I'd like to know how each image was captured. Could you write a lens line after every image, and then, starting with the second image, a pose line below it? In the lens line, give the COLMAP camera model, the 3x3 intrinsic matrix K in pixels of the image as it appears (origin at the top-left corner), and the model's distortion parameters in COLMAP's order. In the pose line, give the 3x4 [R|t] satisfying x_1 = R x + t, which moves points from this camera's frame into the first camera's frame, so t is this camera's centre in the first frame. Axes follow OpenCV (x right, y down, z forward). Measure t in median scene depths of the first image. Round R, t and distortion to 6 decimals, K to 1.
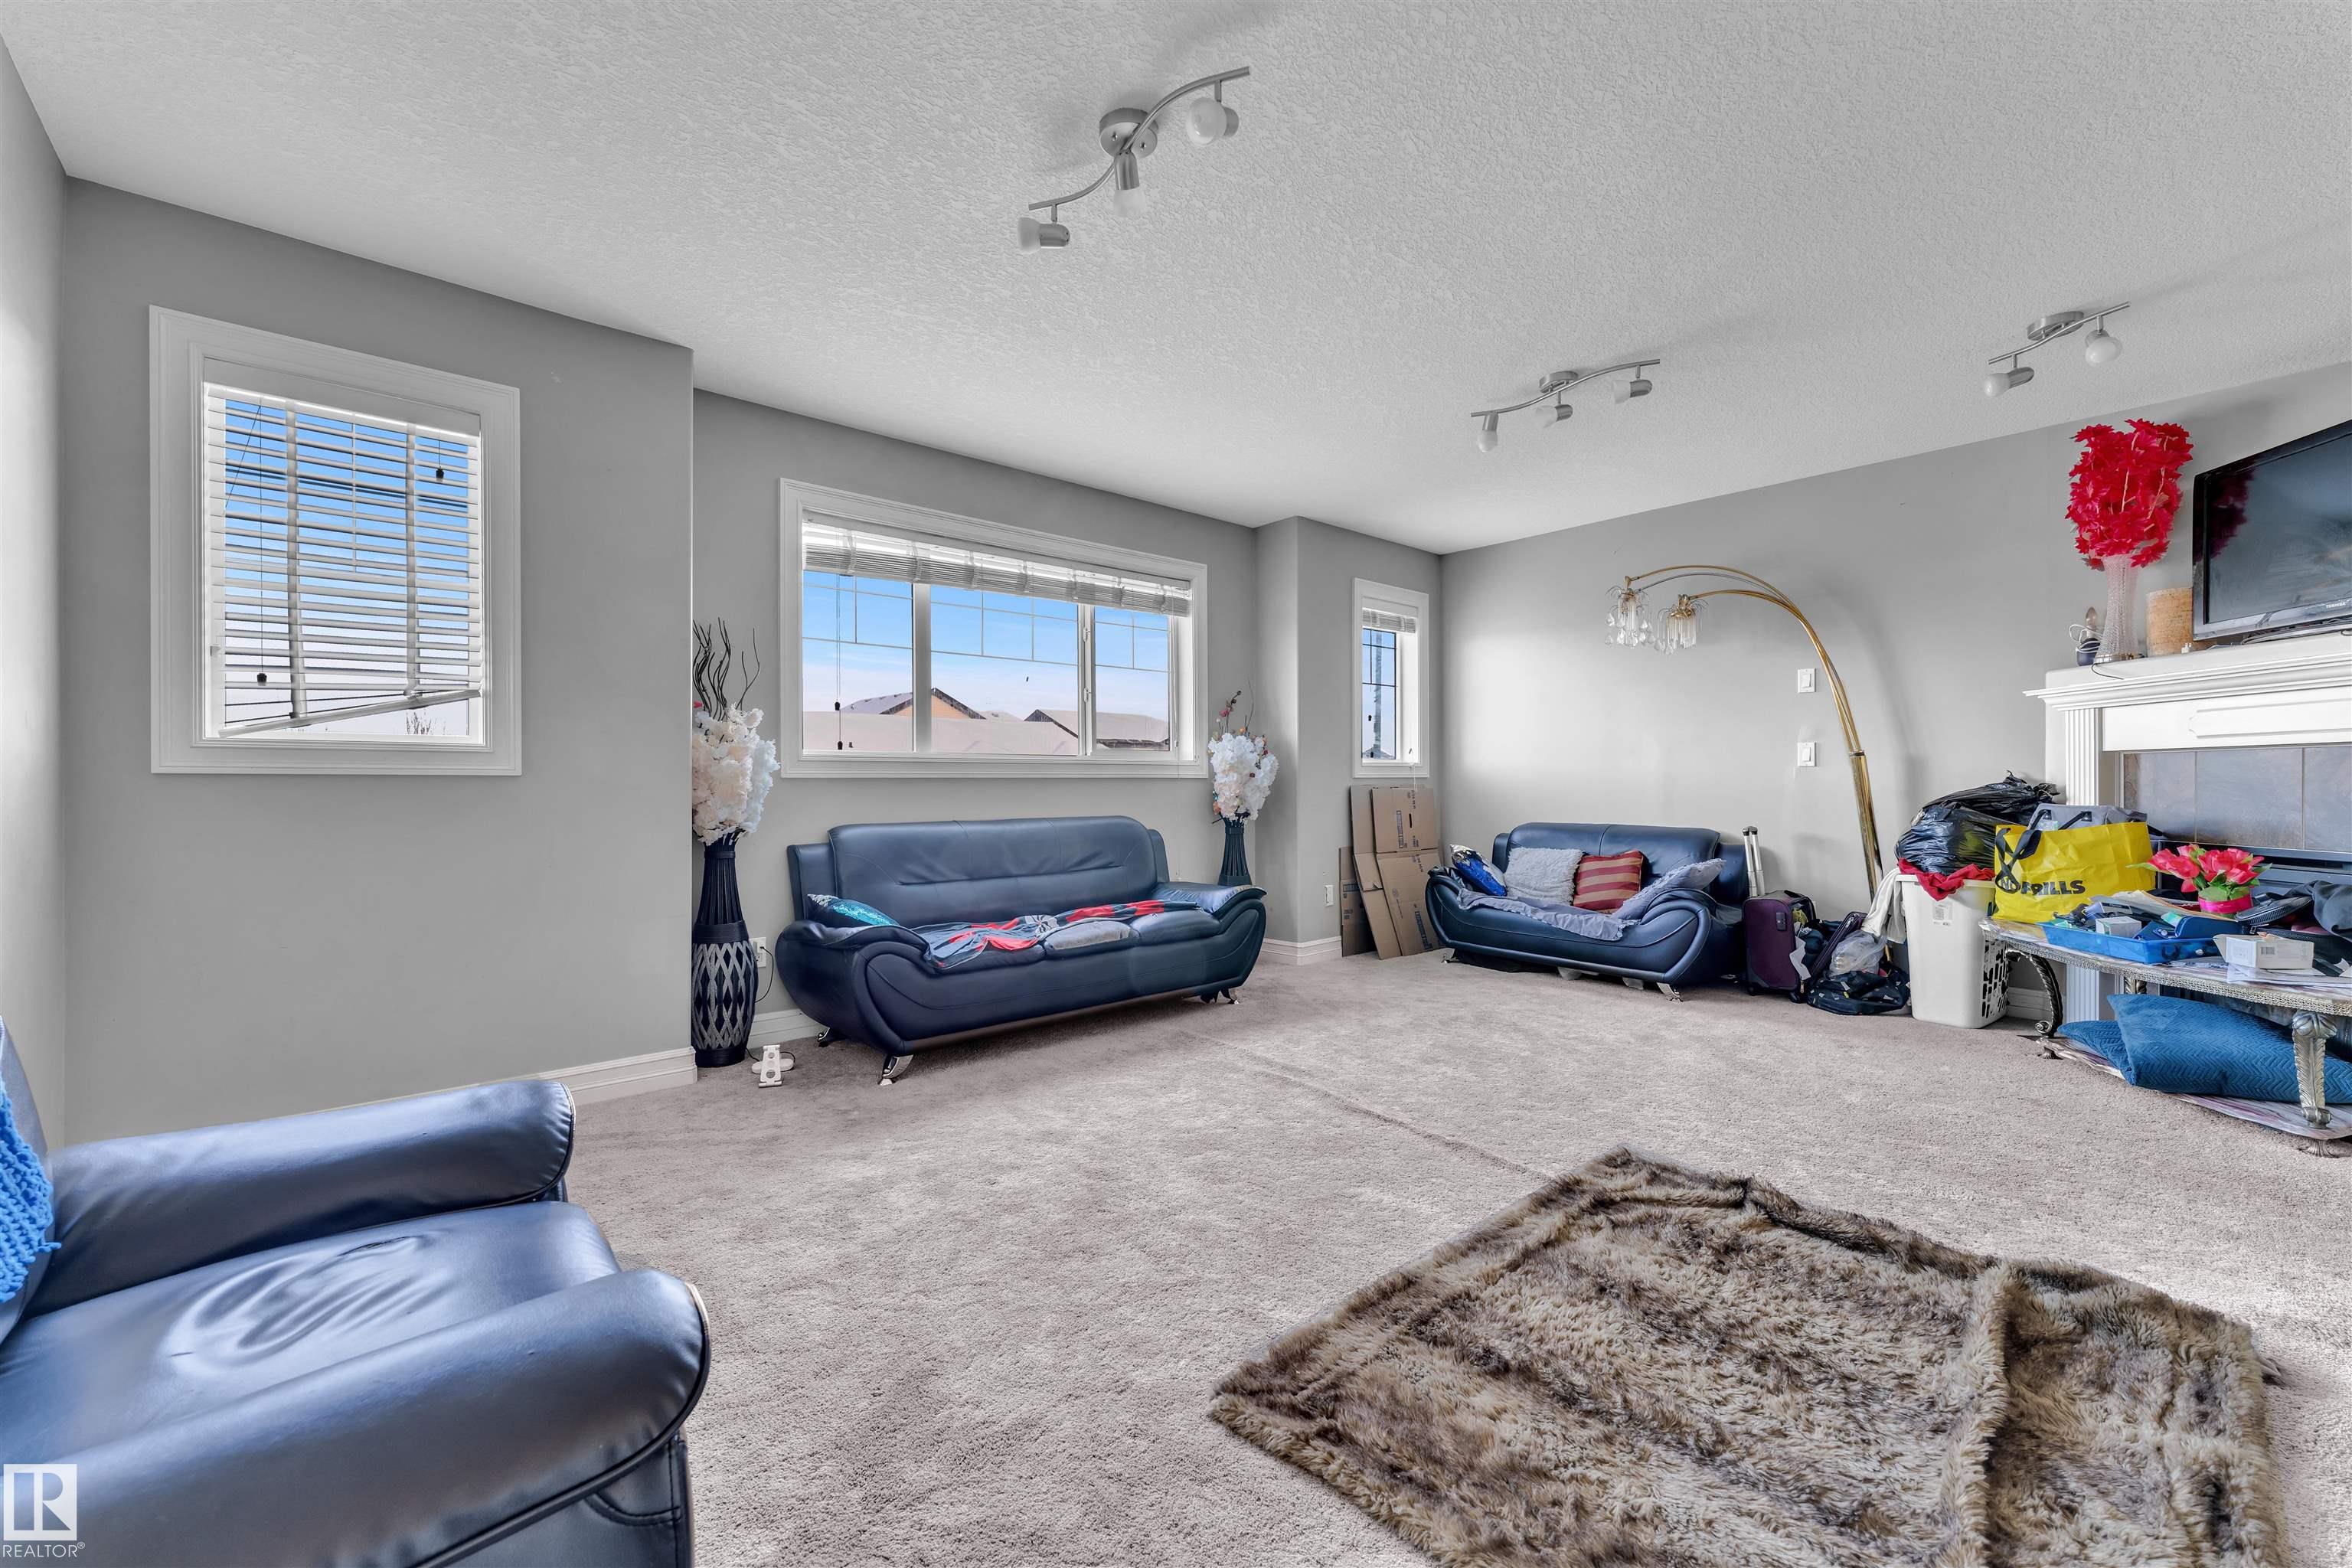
lens RADIAL K [[969.7, 0, 1176.0], [0, 969.7, 784.0], [0, 0, 1]] dist [-0.000423, -0.000105]
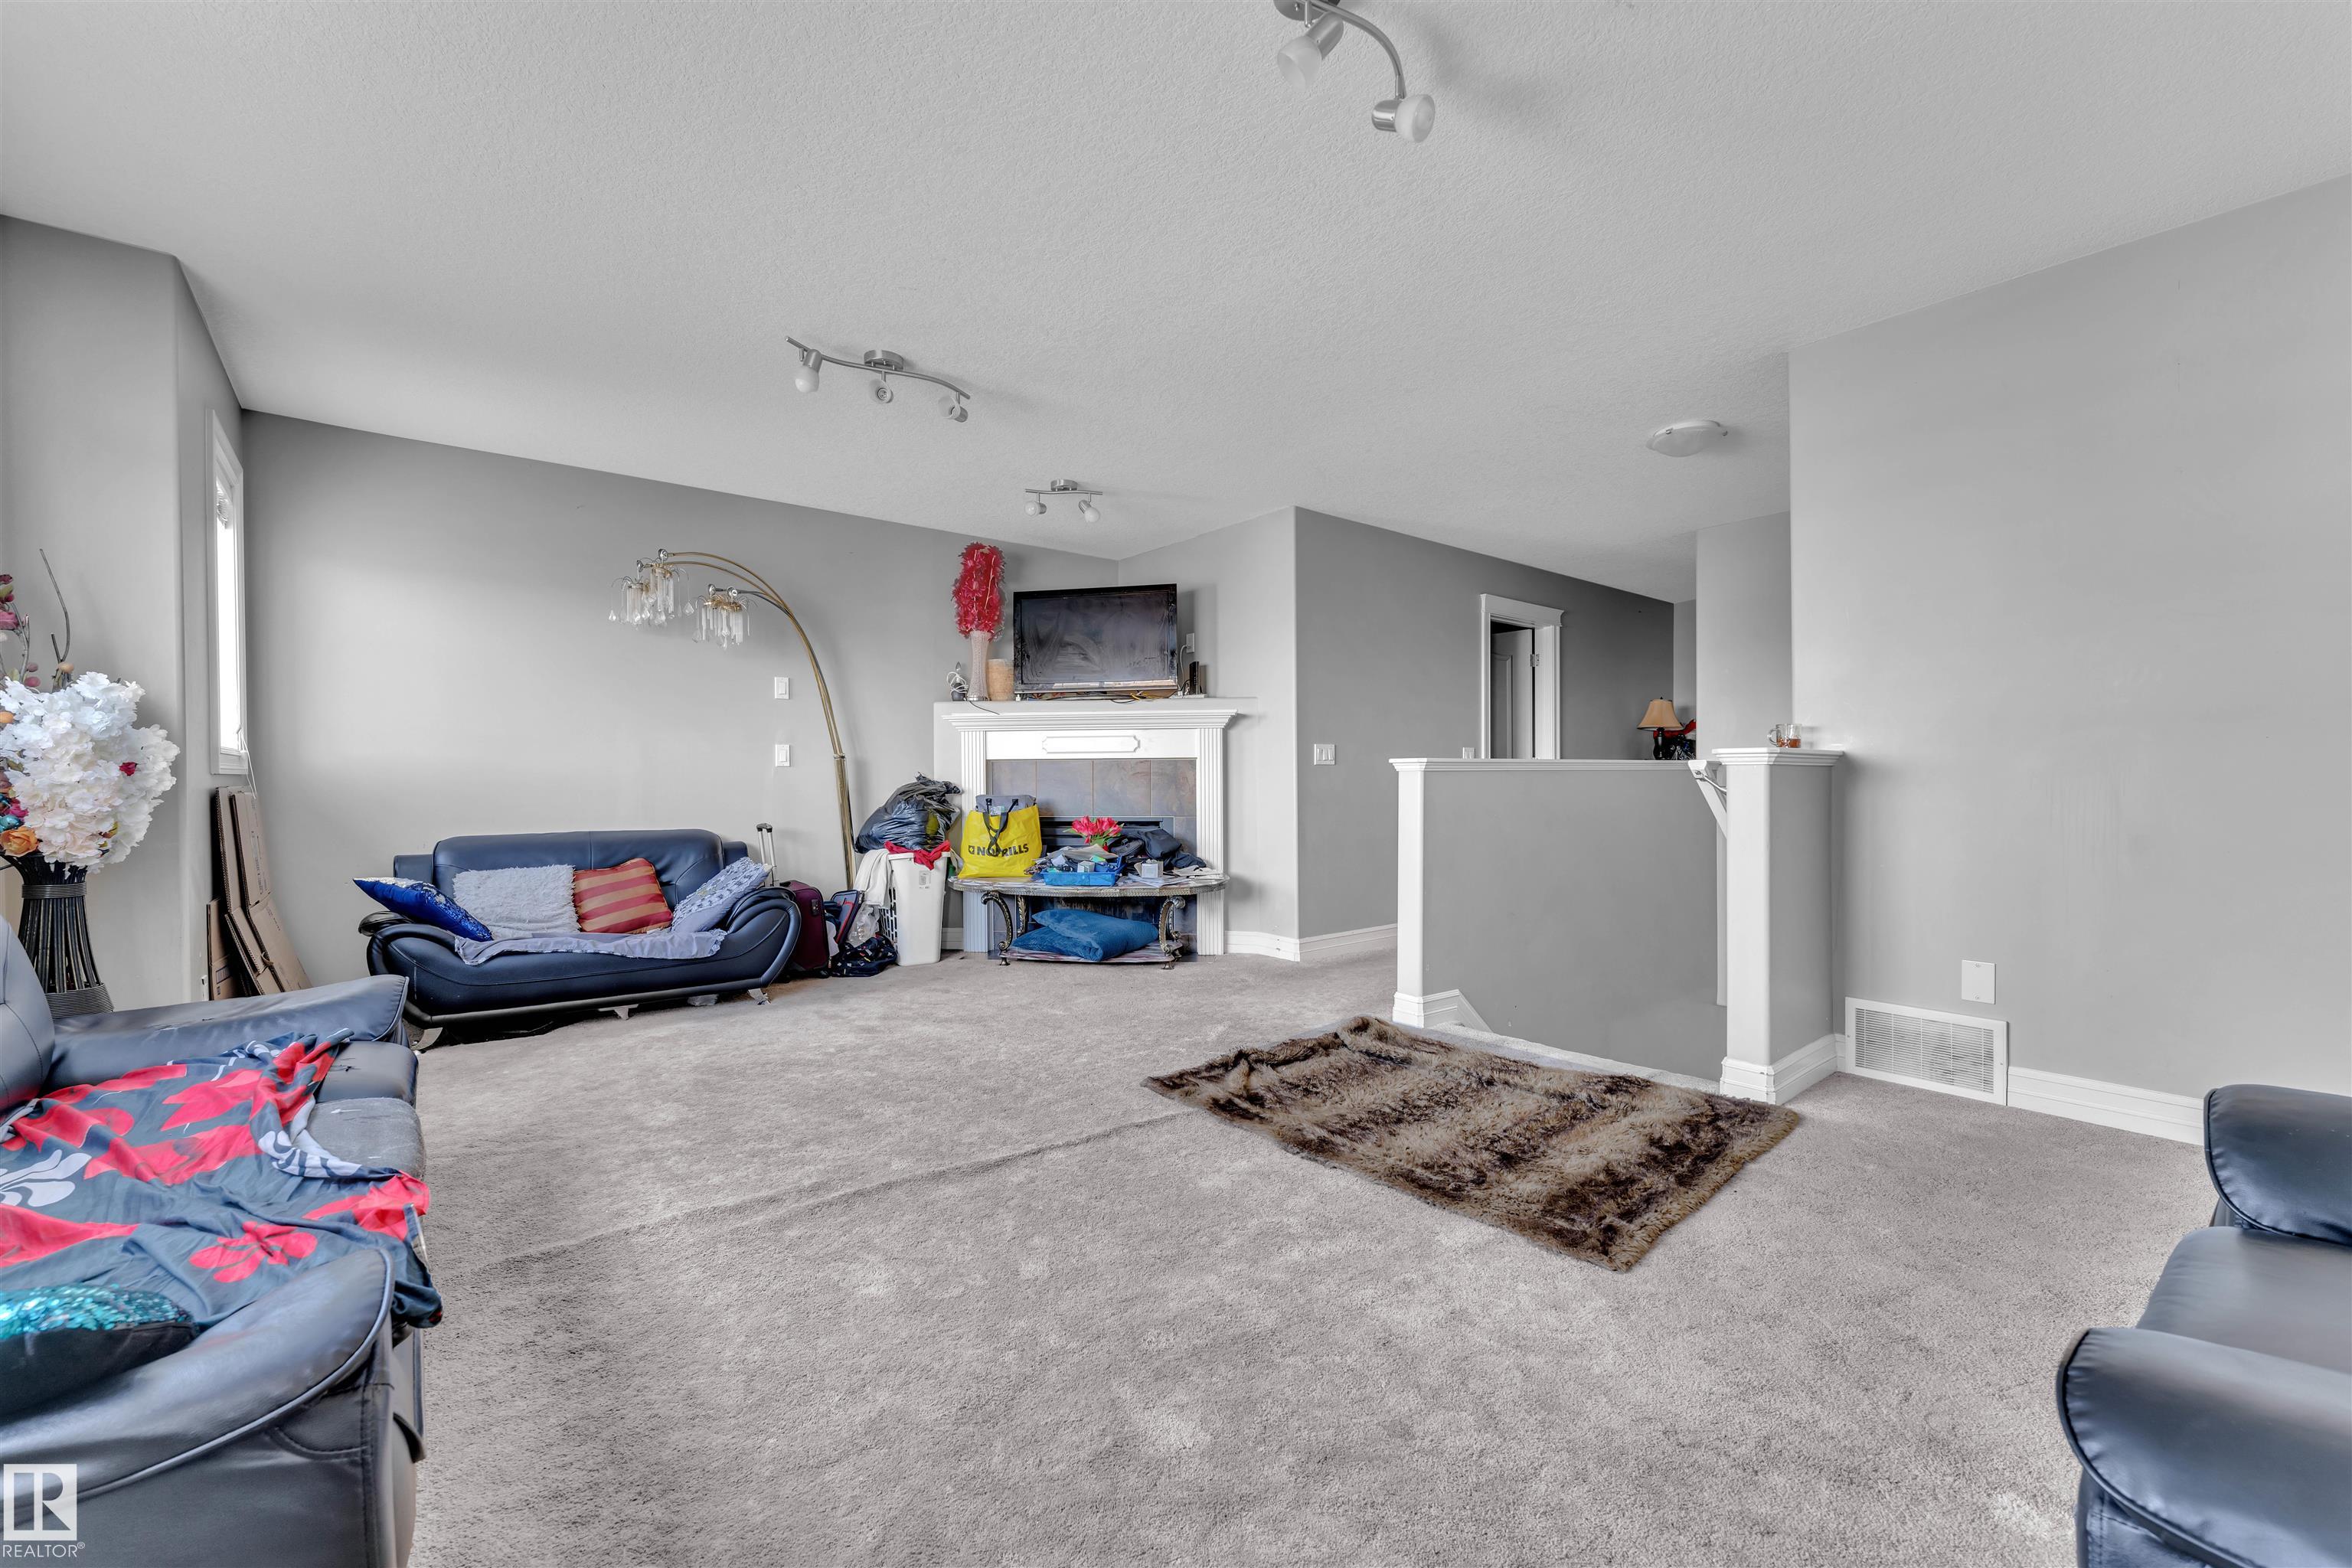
lens RADIAL K [[945.3, 0, 1178.6], [0, 945.3, 793.7], [0, 0, 1]] dist [-0.001253, -0.000104]
pose [[0.020024, -0.012055, 0.999727, -0.461387], [0.007365, 0.999902, 0.011909, 0.002777], [-0.999772, 0.007124, 0.020111, 0.595845]]
